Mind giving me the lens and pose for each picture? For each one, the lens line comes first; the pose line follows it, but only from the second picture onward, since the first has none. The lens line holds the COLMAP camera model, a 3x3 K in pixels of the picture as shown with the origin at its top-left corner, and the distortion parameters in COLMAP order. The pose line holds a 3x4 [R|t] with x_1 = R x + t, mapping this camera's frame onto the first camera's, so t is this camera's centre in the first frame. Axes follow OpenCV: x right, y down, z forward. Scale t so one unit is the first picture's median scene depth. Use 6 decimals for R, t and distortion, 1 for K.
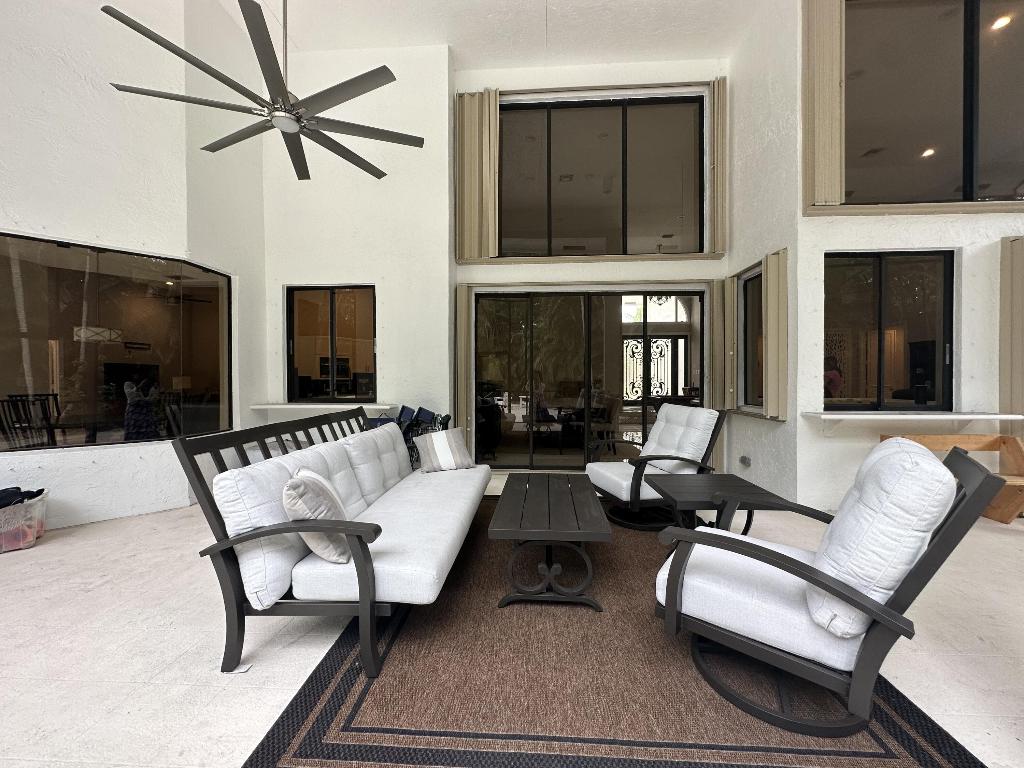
lens RADIAL K [[410.3, 0, 513.0], [0, 410.3, 384.3], [0, 0, 1]] dist [0.002287, 0.000204]
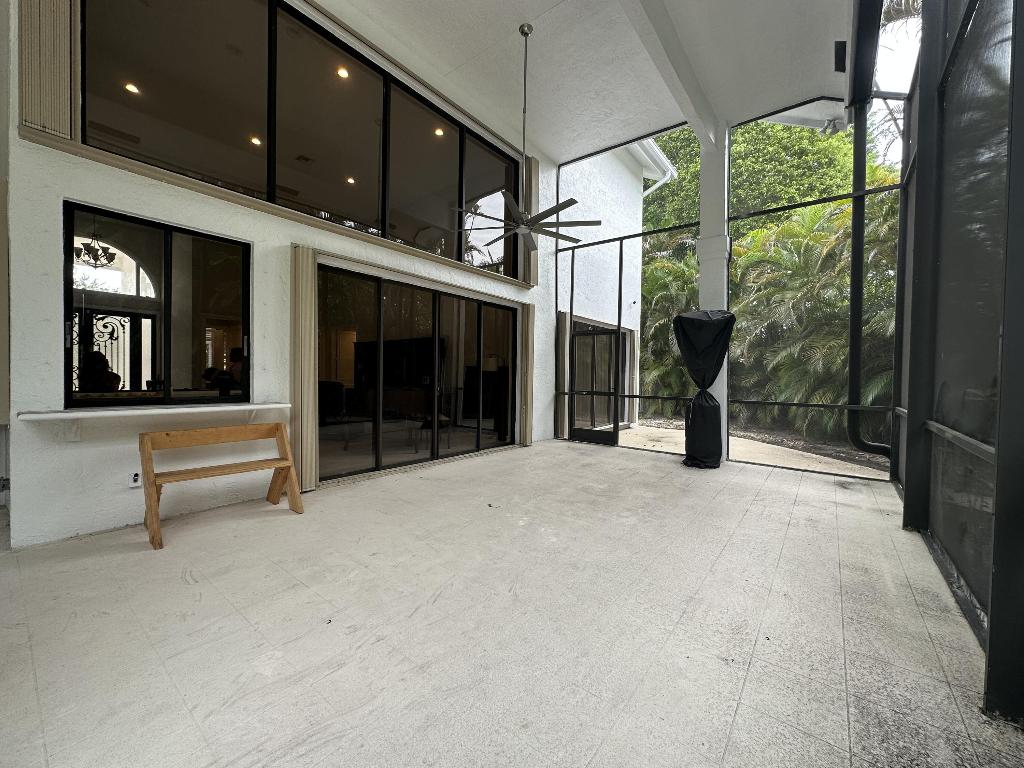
lens RADIAL K [[410.3, 0, 527.8], [0, 410.3, 383.5], [0, 0, 1]] dist [0.002287, 0.000204]
pose [[0.546369, -0.003287, 0.837538, 0.585679], [-0.005856, 0.999953, 0.007744, 0.007891], [-0.837524, -0.009136, 0.546324, -0.134586]]
